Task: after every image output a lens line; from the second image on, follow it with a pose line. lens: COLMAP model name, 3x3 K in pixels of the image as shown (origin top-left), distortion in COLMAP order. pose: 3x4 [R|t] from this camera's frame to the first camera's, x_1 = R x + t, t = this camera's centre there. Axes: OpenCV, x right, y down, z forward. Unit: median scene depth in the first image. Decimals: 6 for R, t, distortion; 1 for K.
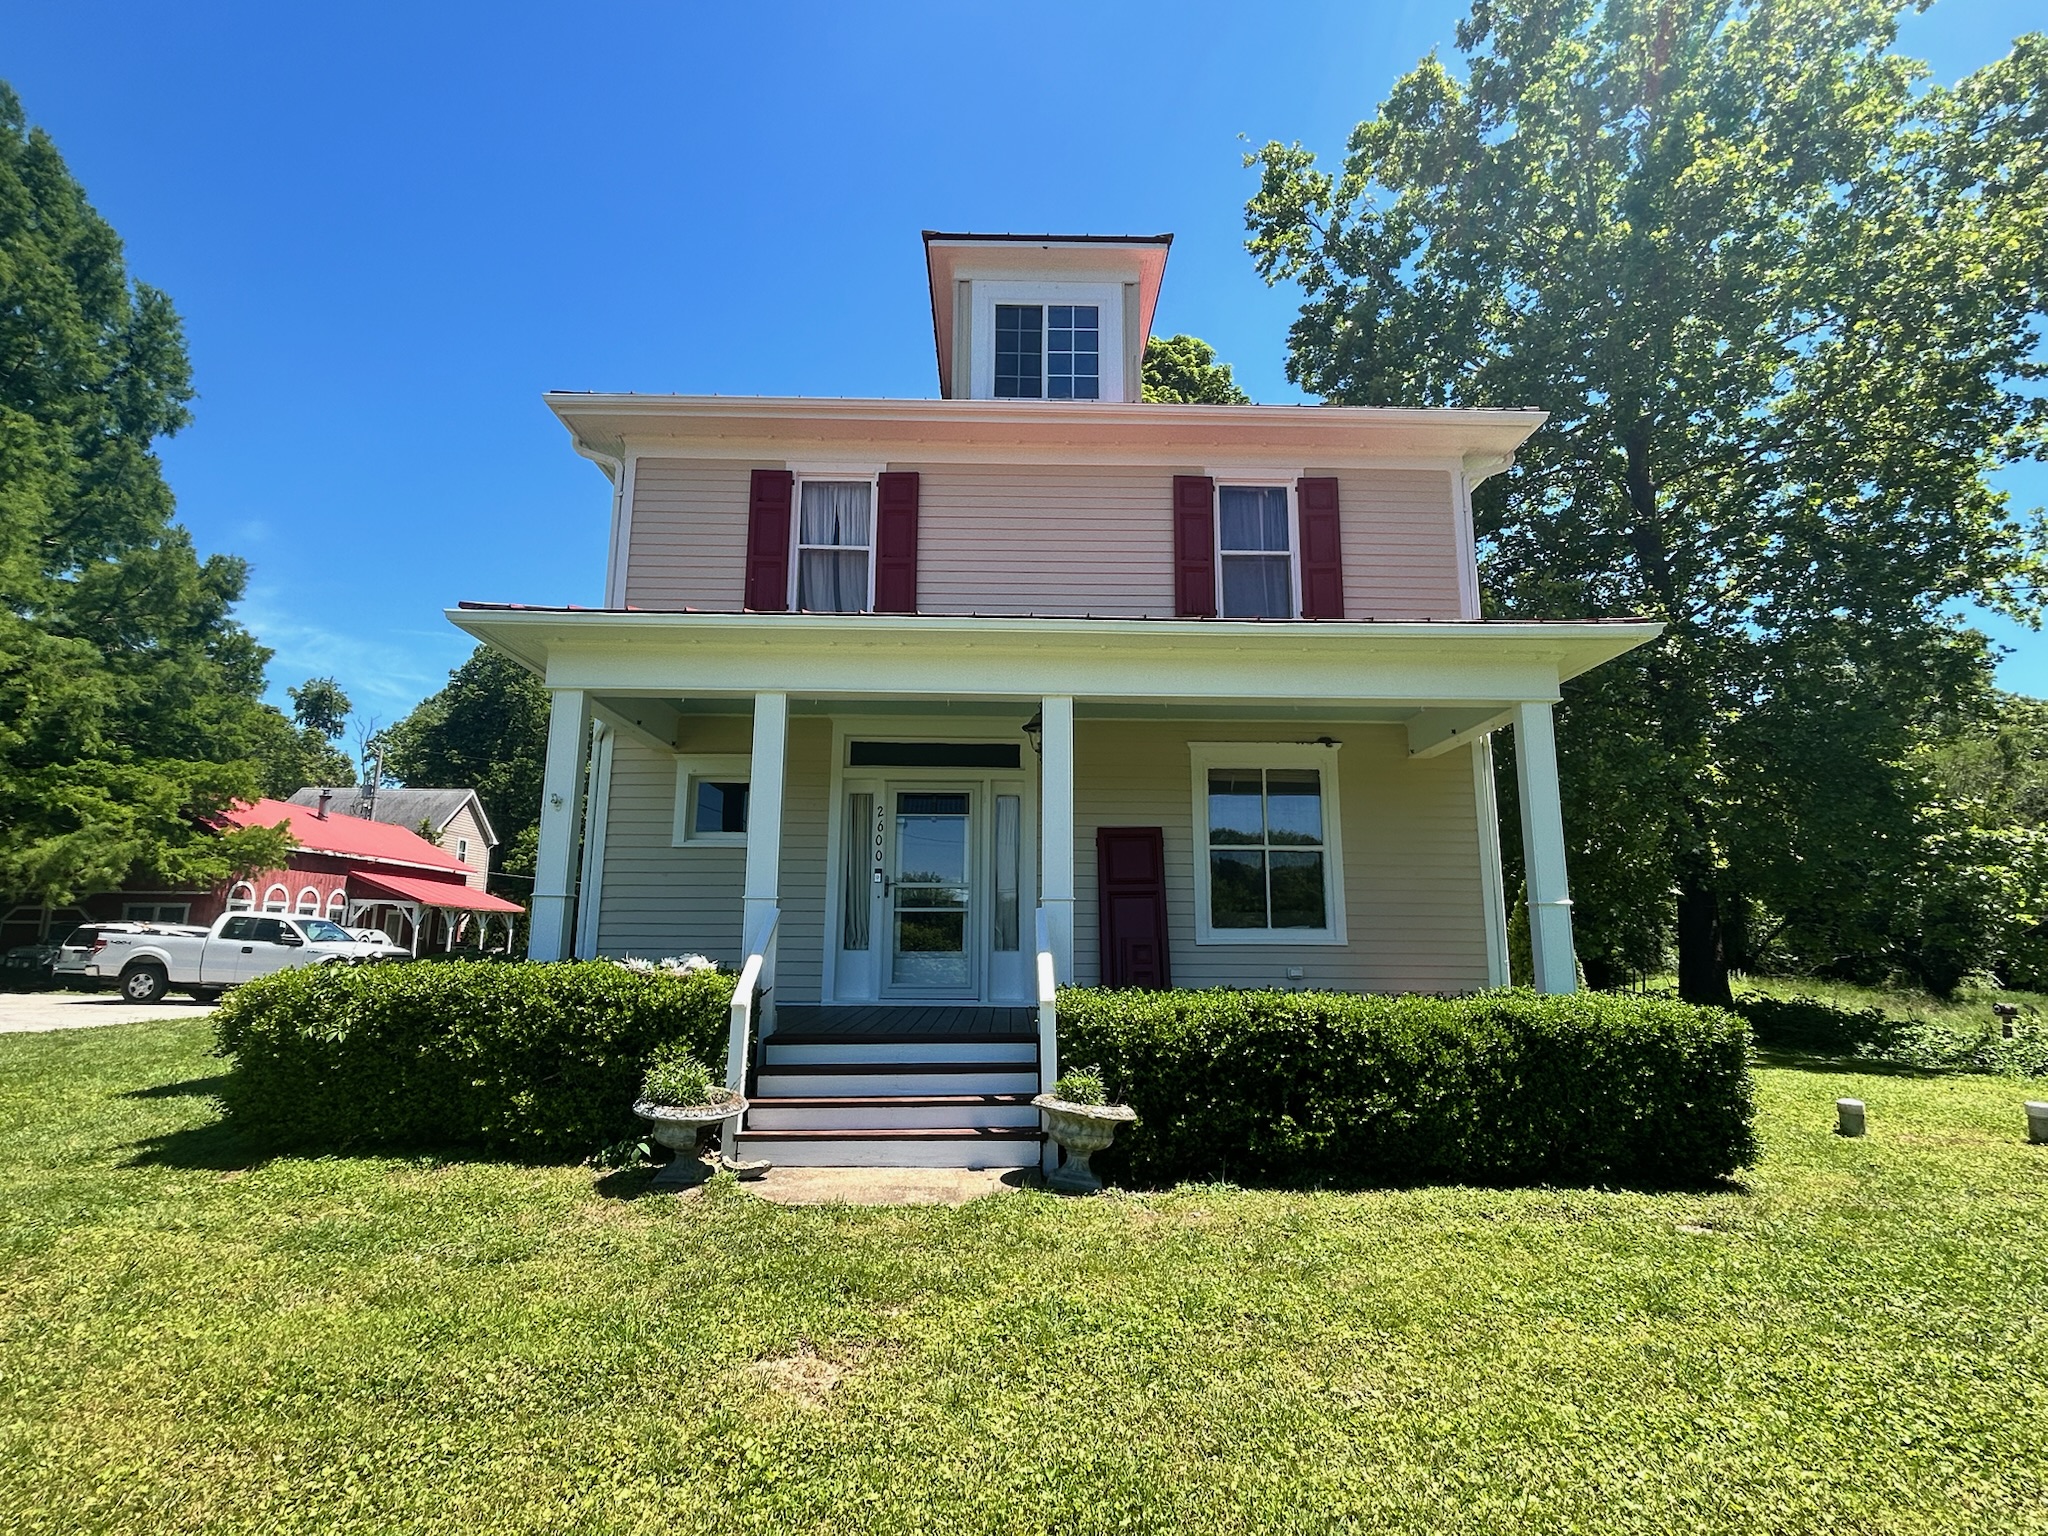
lens RADIAL K [[1020.3, 0, 1030.5], [0, 1020.3, 758.4], [0, 0, 1]] dist [0.000174, -0.000001]
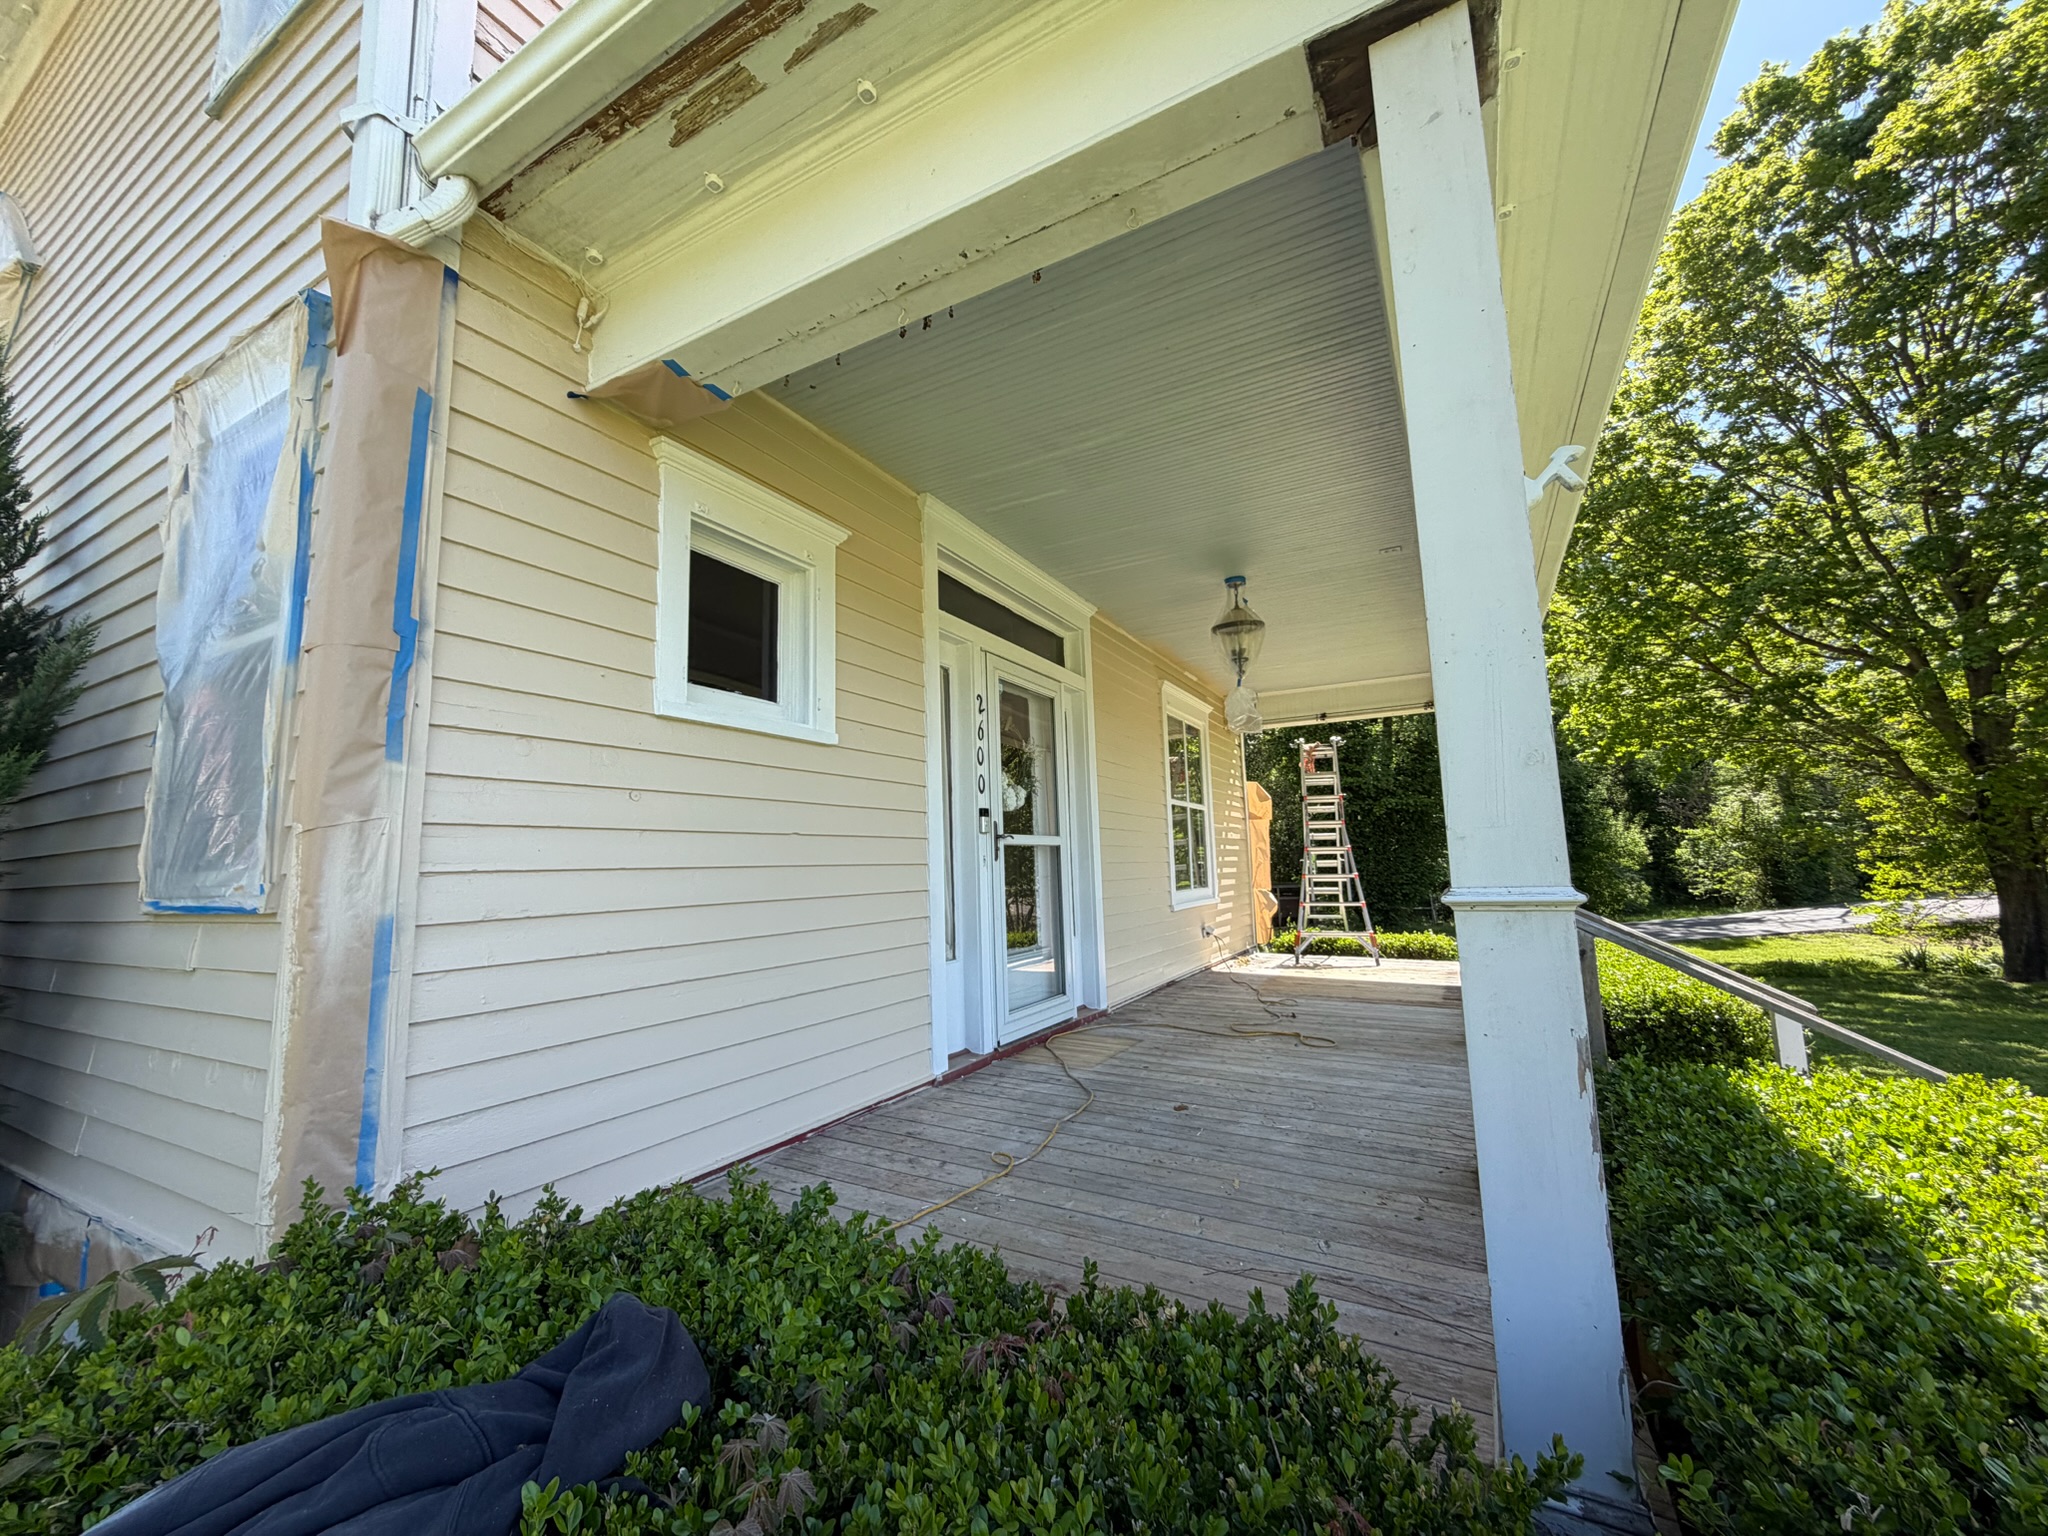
lens RADIAL K [[820.4, 0, 1017.6], [0, 820.4, 760.7], [0, 0, 1]] dist [0.001743, 0.000192]
pose [[0.511419, 0.091513, 0.854445, -0.513375], [-0.131895, 0.990891, -0.027182, 0.090455], [-0.849149, -0.098796, 0.518830, 0.738103]]
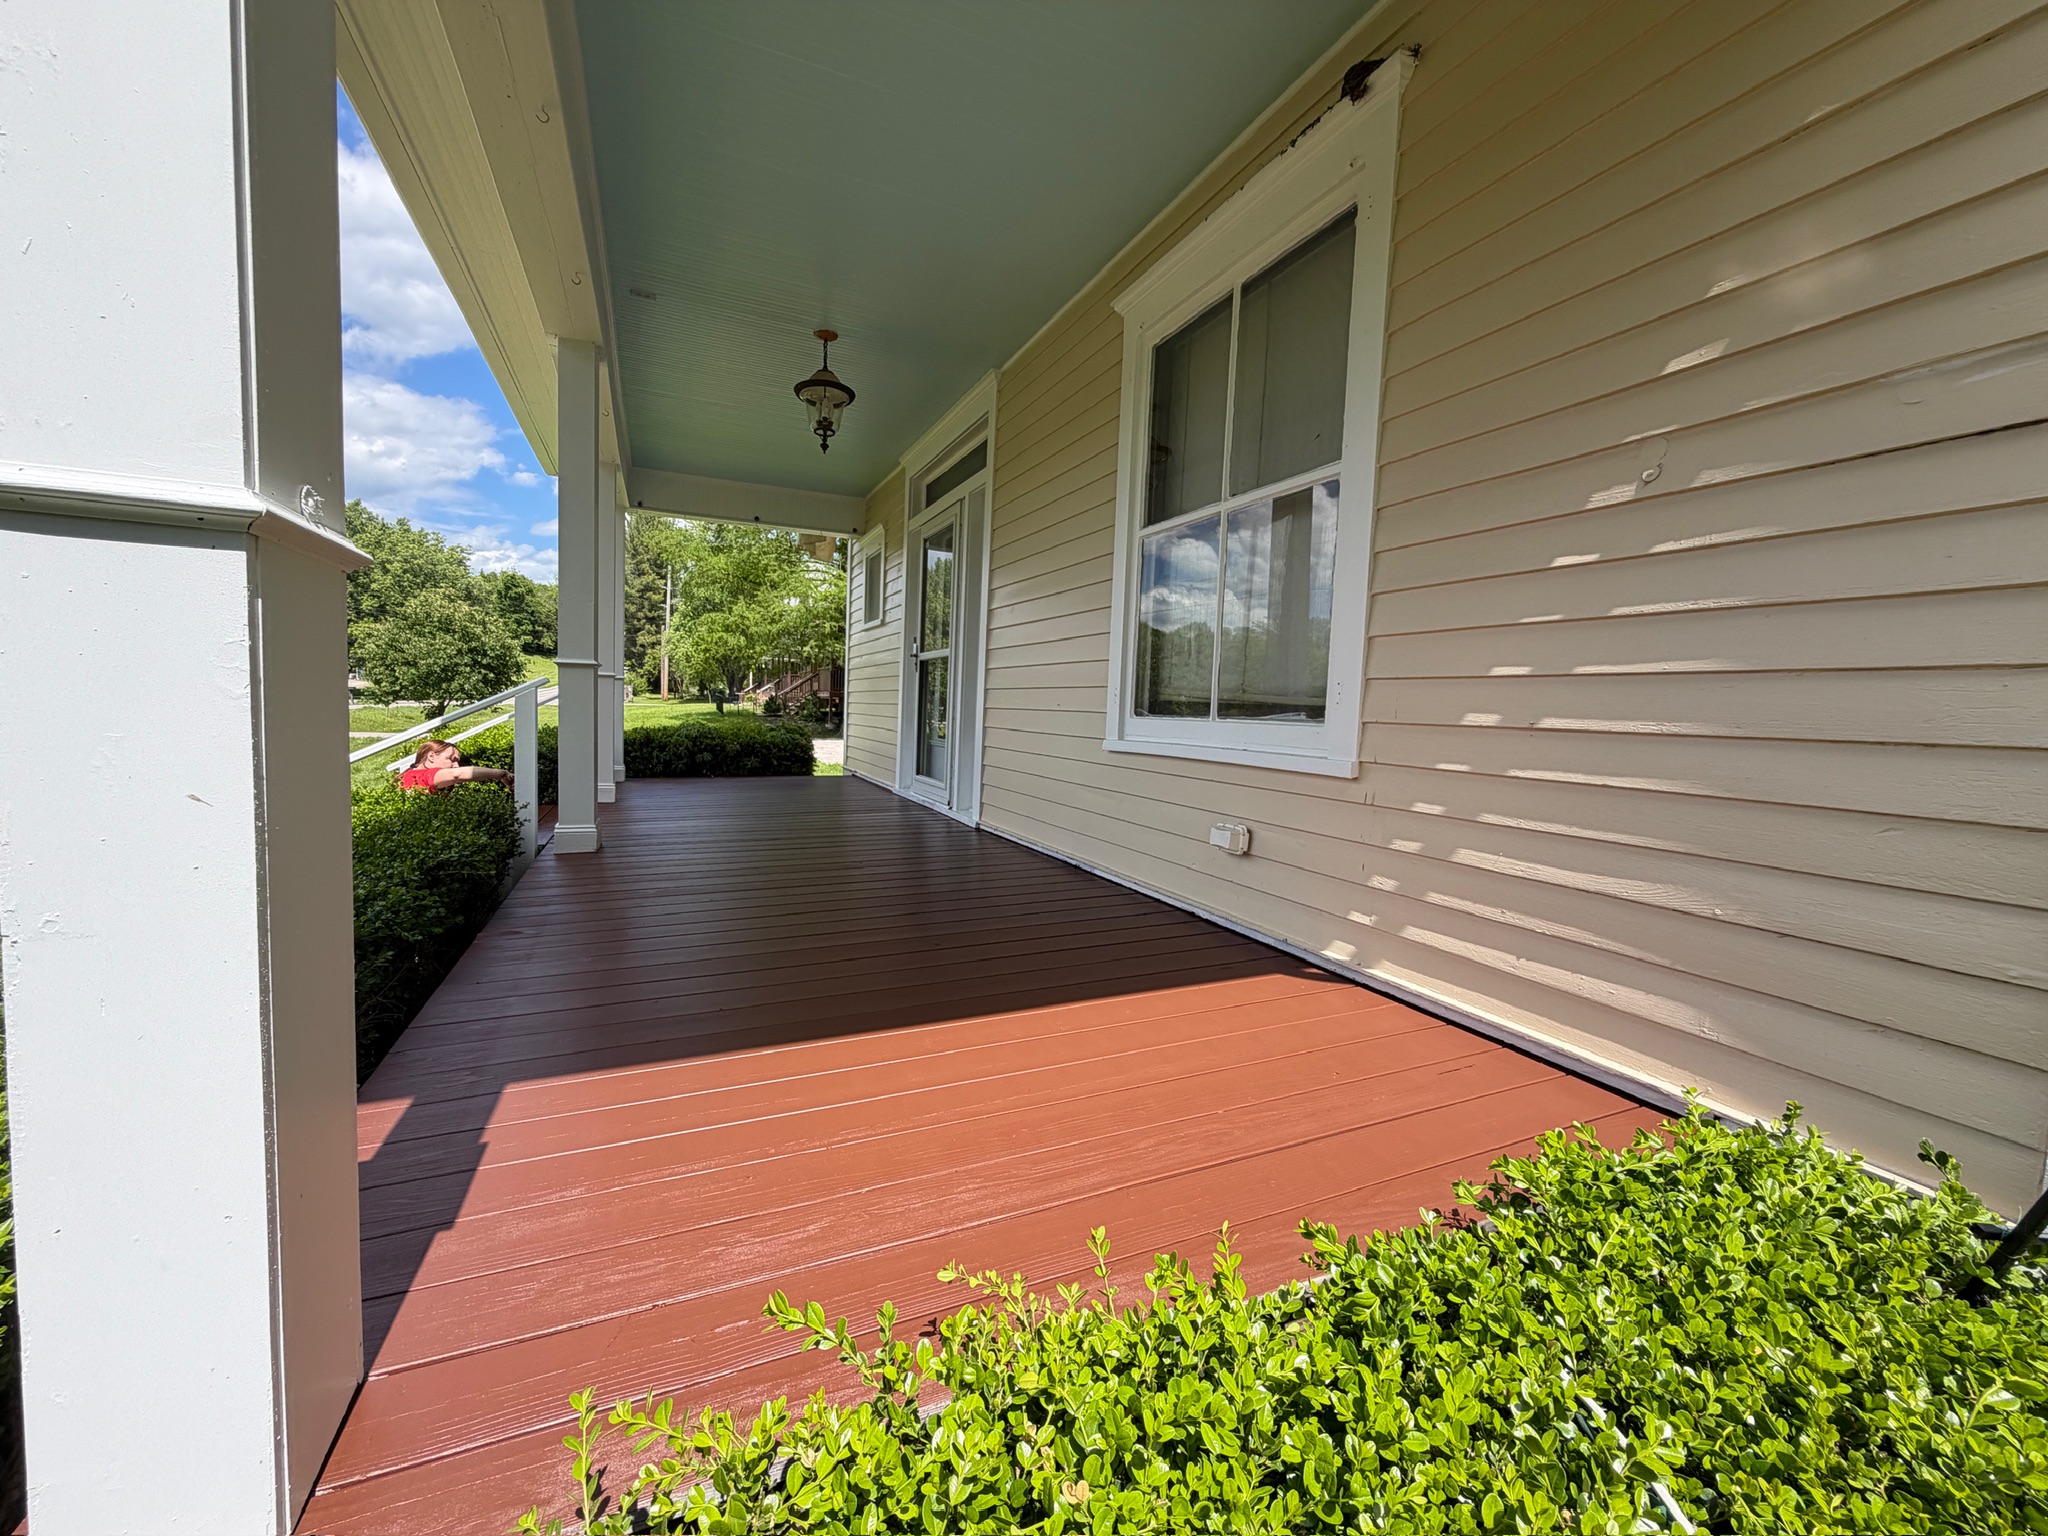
lens RADIAL K [[810.8, 0, 1024.0], [0, 810.8, 768.0], [0, 0, 1]] dist [0.002006, 0.000081]
pose [[0.381512, 0.075200, -0.921300, 0.482816], [0.133519, 0.981750, 0.135425, 0.130599], [0.914670, -0.174677, 0.364509, 0.801684]]
